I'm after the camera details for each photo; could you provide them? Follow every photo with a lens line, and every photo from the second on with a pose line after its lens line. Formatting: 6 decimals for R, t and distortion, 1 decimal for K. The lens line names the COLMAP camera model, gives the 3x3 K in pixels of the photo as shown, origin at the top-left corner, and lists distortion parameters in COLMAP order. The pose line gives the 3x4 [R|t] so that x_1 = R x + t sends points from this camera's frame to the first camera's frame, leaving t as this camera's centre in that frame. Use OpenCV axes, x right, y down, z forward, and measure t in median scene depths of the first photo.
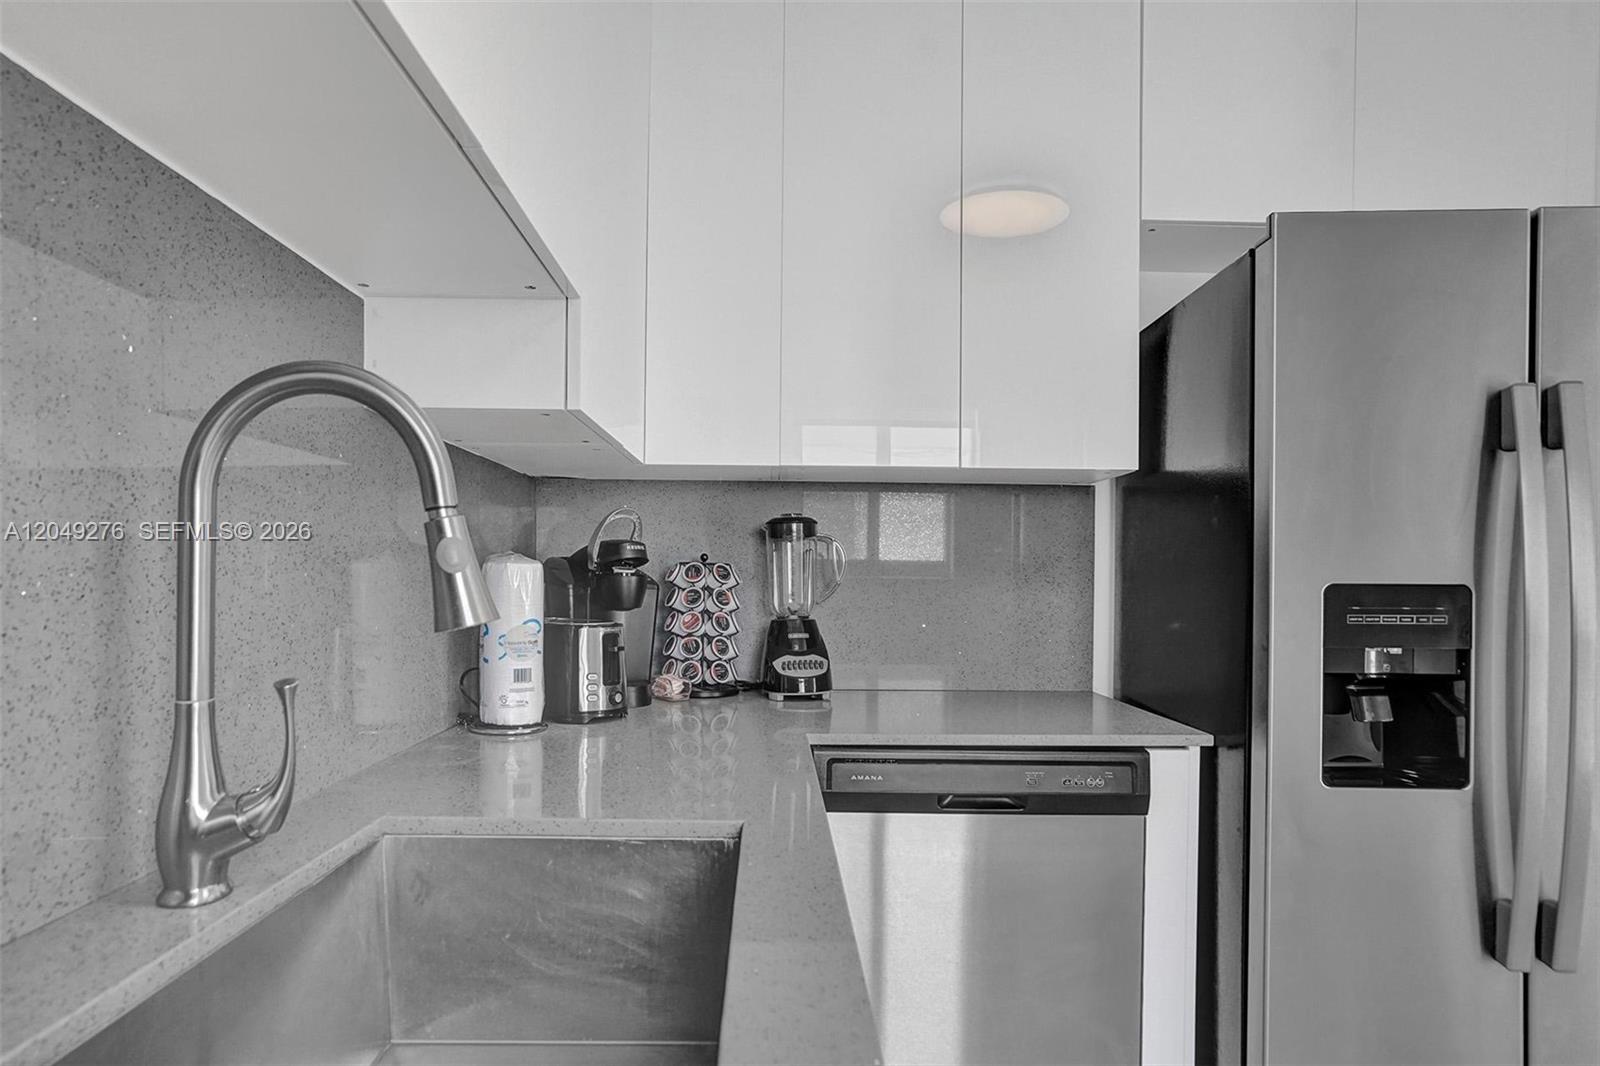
lens RADIAL K [[948.6, 0, 762.3], [0, 948.6, 572.5], [0, 0, 1]] dist [-0.017750, 0.008308]
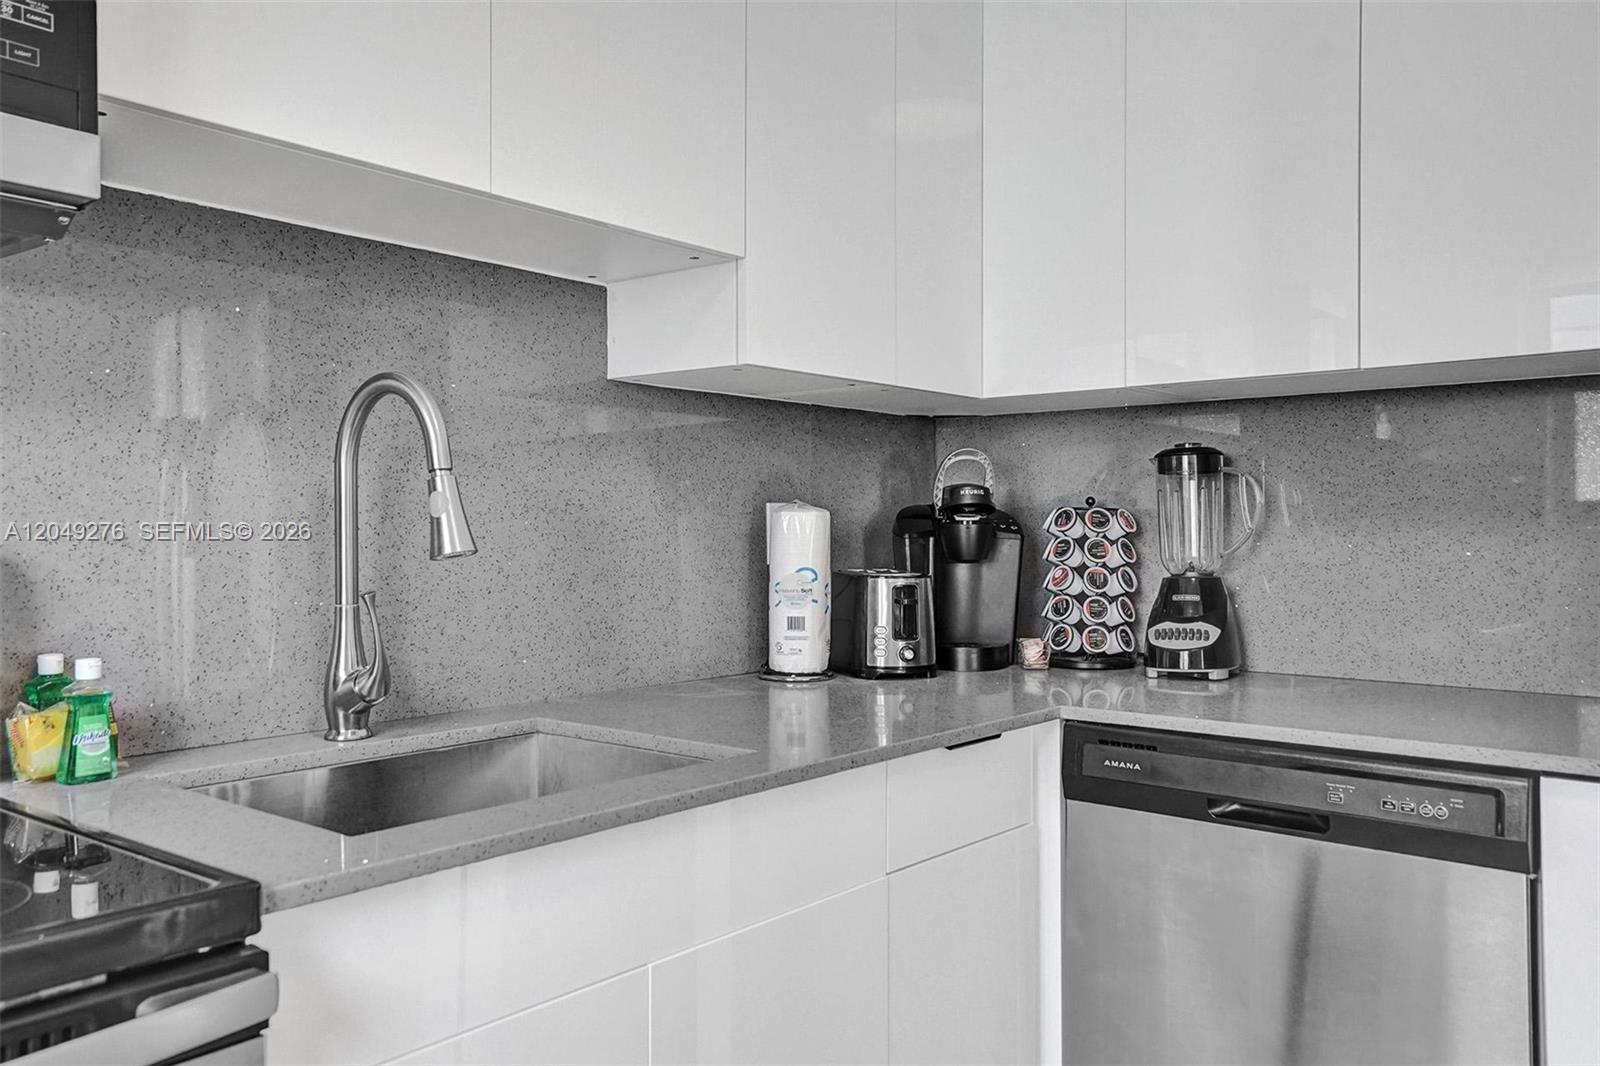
lens RADIAL K [[1292.2, 0, 773.4], [0, 1292.2, 517.4], [0, 0, 1]] dist [0.000967, 0.052232]
pose [[0.748040, -0.014895, -0.663487, 0.617545], [0.007925, 0.999877, -0.013512, 0.014553], [0.663607, 0.004850, 0.748066, -0.042007]]
